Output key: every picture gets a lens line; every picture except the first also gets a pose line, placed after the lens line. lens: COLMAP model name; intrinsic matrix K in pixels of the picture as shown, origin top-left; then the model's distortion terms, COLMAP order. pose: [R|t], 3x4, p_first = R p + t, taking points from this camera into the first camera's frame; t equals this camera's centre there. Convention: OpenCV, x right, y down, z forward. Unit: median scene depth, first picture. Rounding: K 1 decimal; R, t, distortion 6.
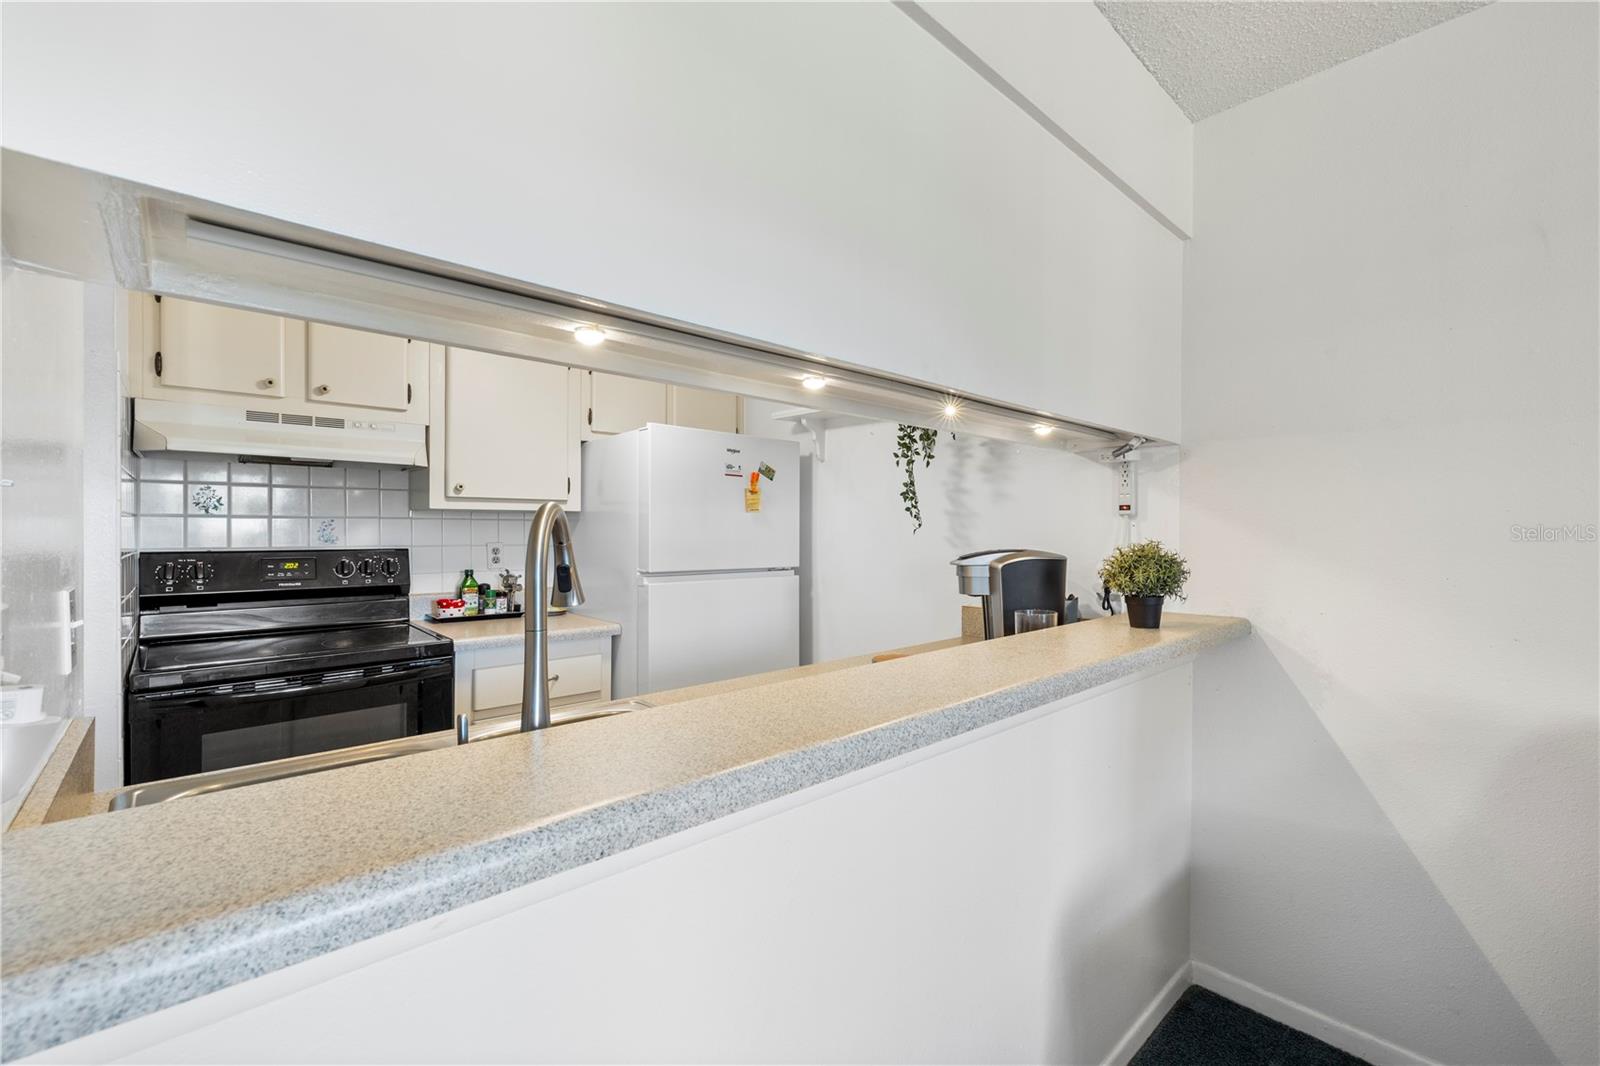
lens RADIAL K [[673.6, 0, 793.8], [0, 673.6, 529.7], [0, 0, 1]] dist [0.002049, -0.000444]
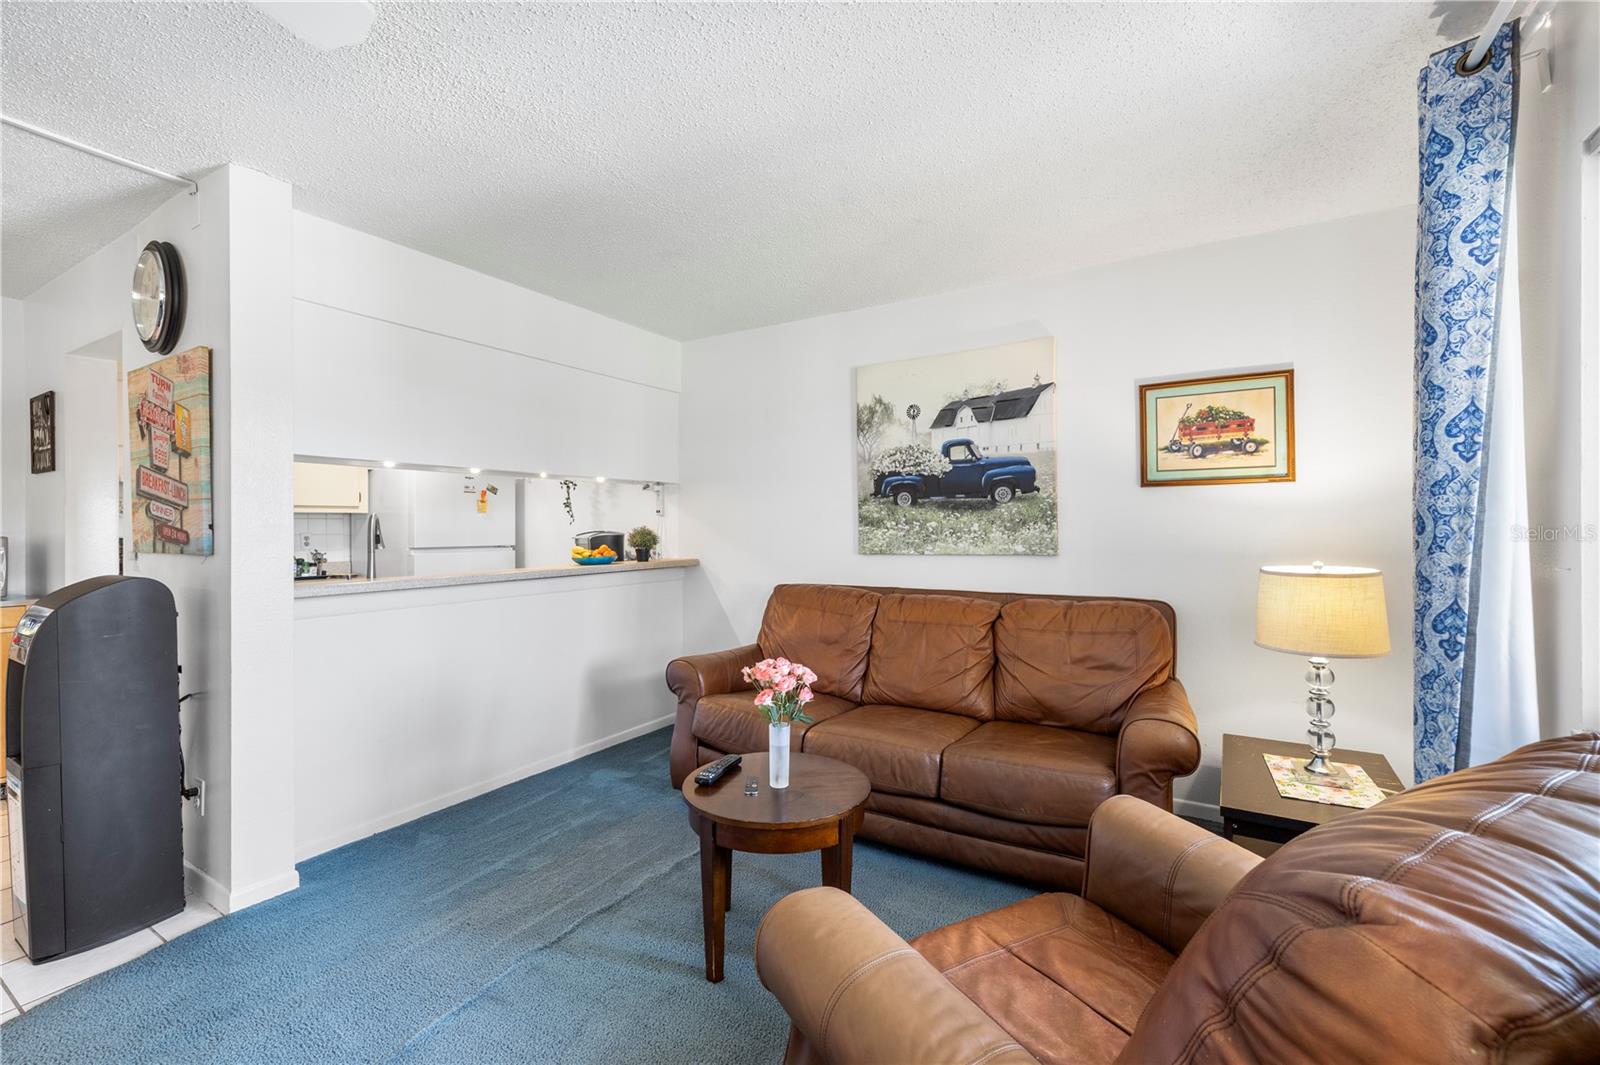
lens RADIAL K [[673.6, 0, 794.0], [0, 673.6, 523.6], [0, 0, 1]] dist [0.002049, -0.000444]
pose [[0.958504, -0.007254, 0.284986, 0.241124], [0.008081, 0.999966, -0.001726, 0.011216], [-0.284964, 0.003958, 0.958530, -1.001385]]
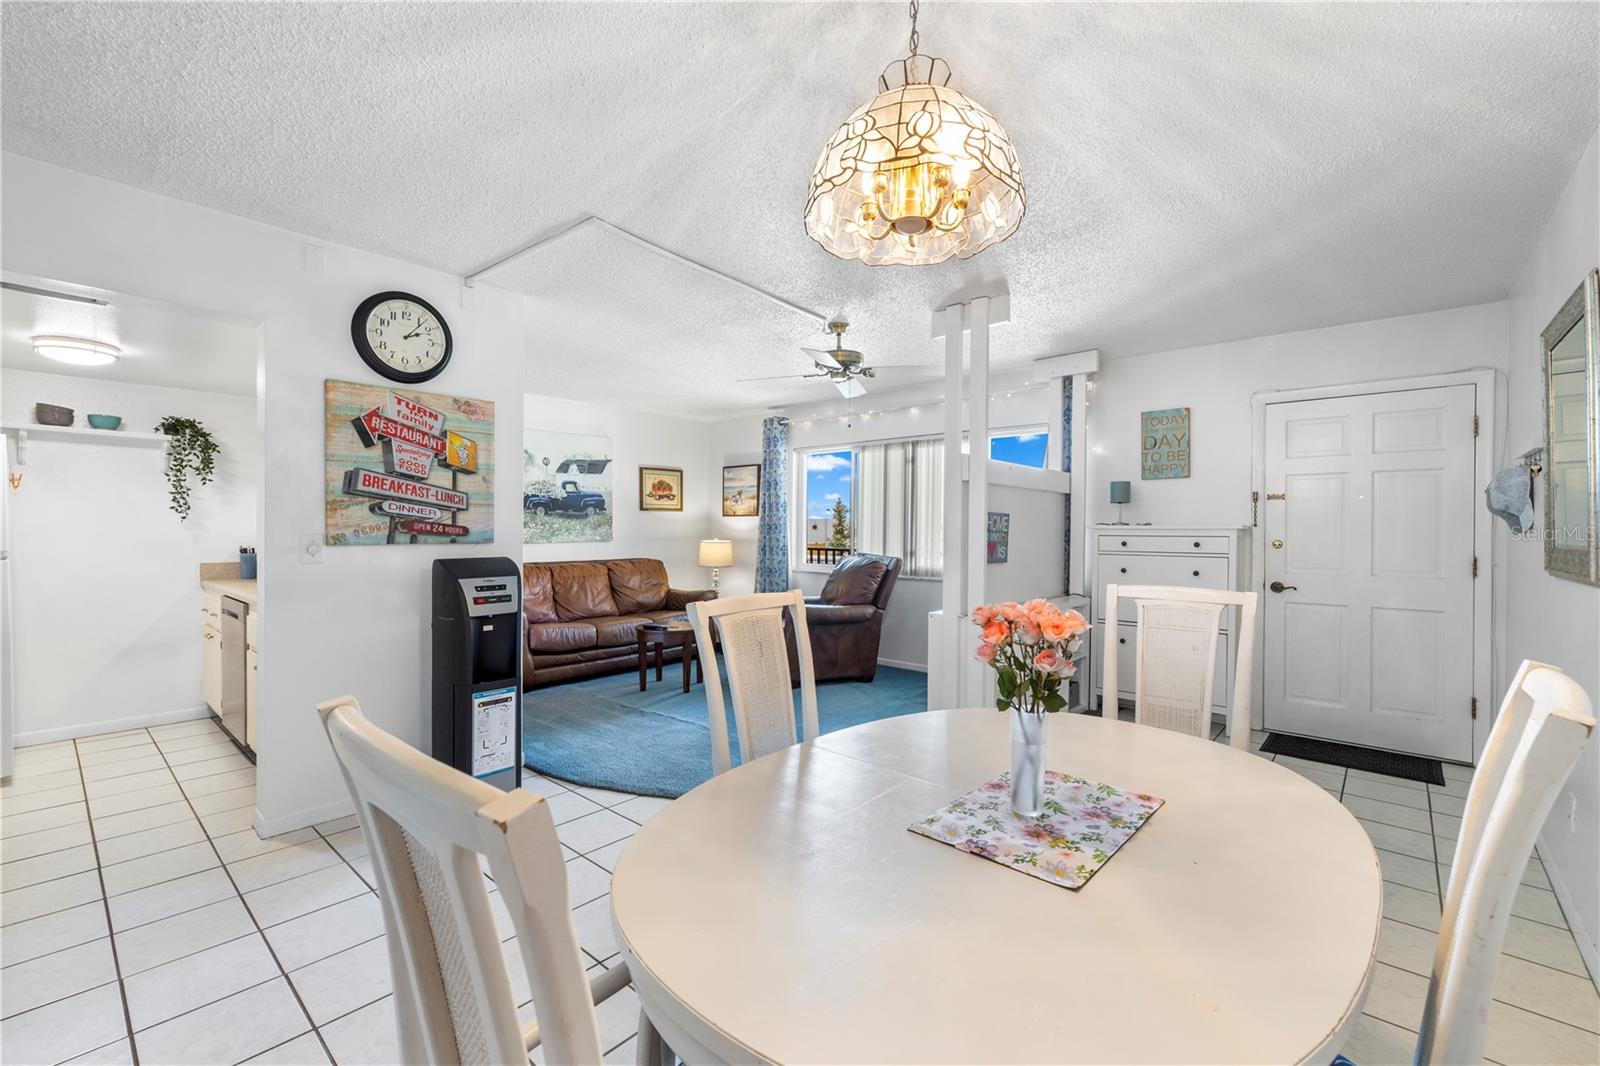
lens RADIAL K [[673.6, 0, 797.5], [0, 673.6, 532.1], [0, 0, 1]] dist [0.002049, -0.000444]
pose [[-0.112490, -0.009370, 0.993609, -1.692124], [-0.002587, 0.999955, 0.009137, 0.010950], [-0.993649, -0.001542, -0.112509, -0.357936]]
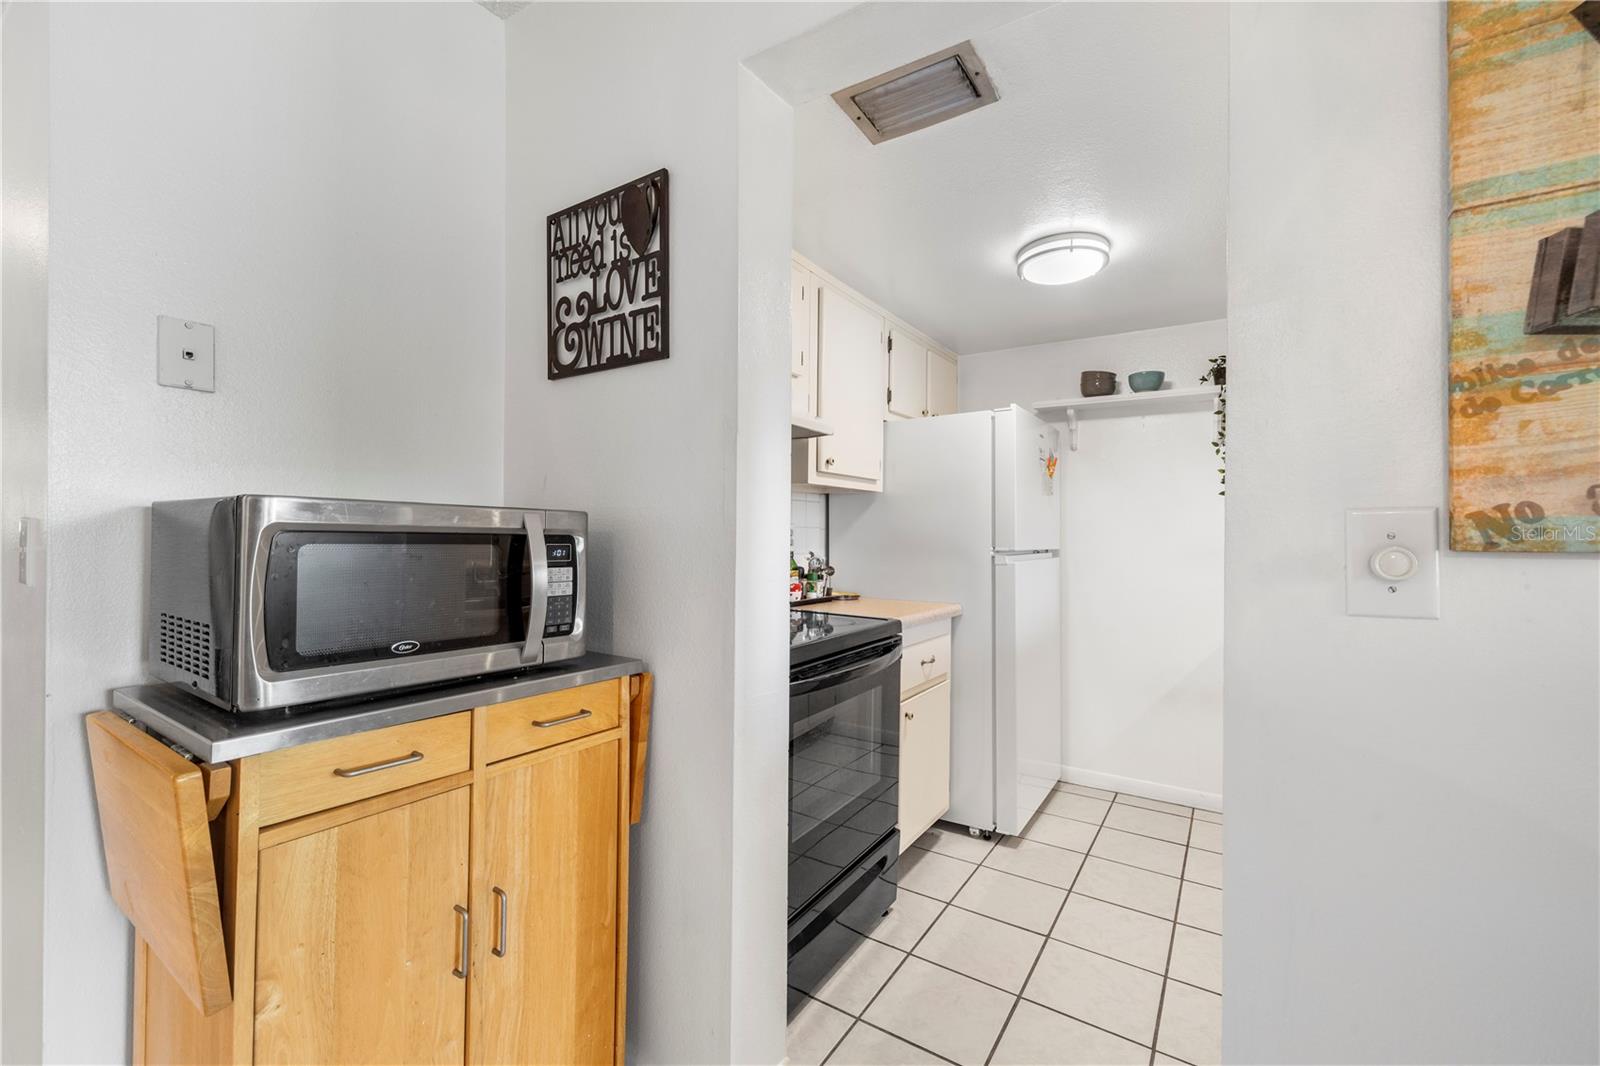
lens RADIAL K [[673.6, 0, 793.8], [0, 673.6, 532.5], [0, 0, 1]] dist [0.002049, -0.000444]
pose [[0.969092, 0.004144, 0.246665, -0.800224], [-0.003670, 0.999990, -0.002380, 0.039906], [-0.246673, 0.001401, 0.969098, 0.100842]]
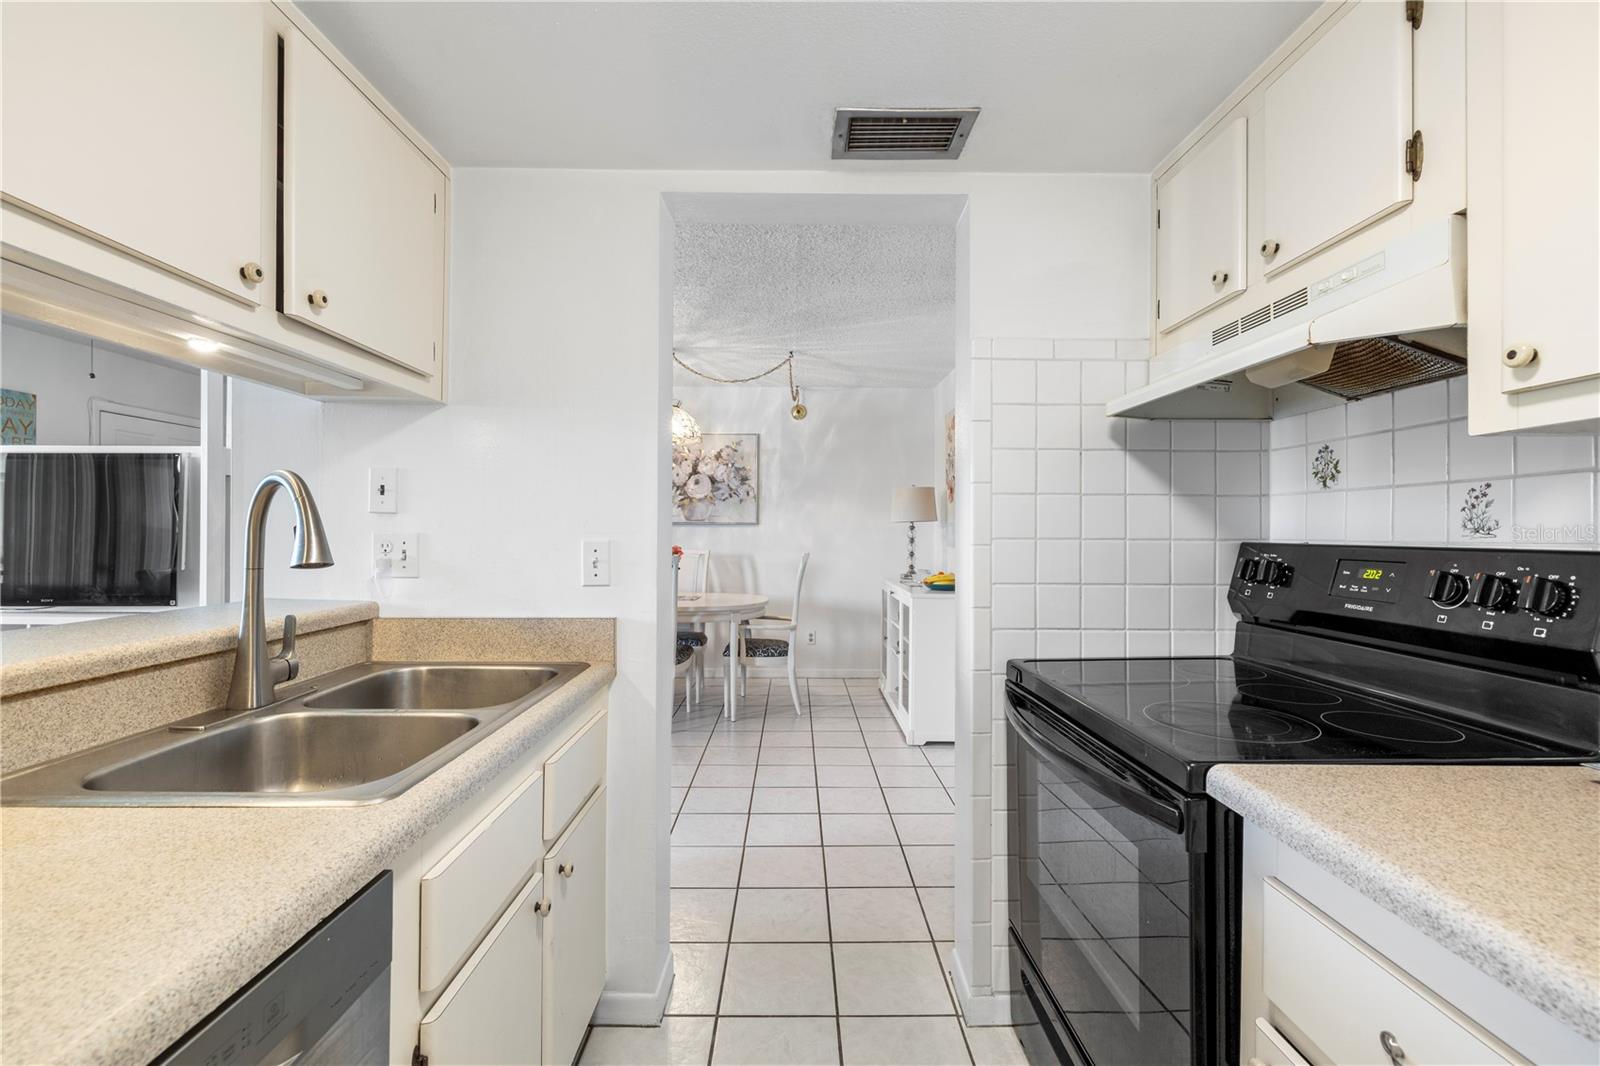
lens RADIAL K [[673.6, 0, 794.2], [0, 673.6, 525.2], [0, 0, 1]] dist [0.002049, -0.000444]
pose [[-0.666708, -0.015345, -0.745161, -0.030054], [-0.010228, 0.999882, -0.011439, 0.024445], [0.745249, -0.000005, -0.666787, 0.981988]]
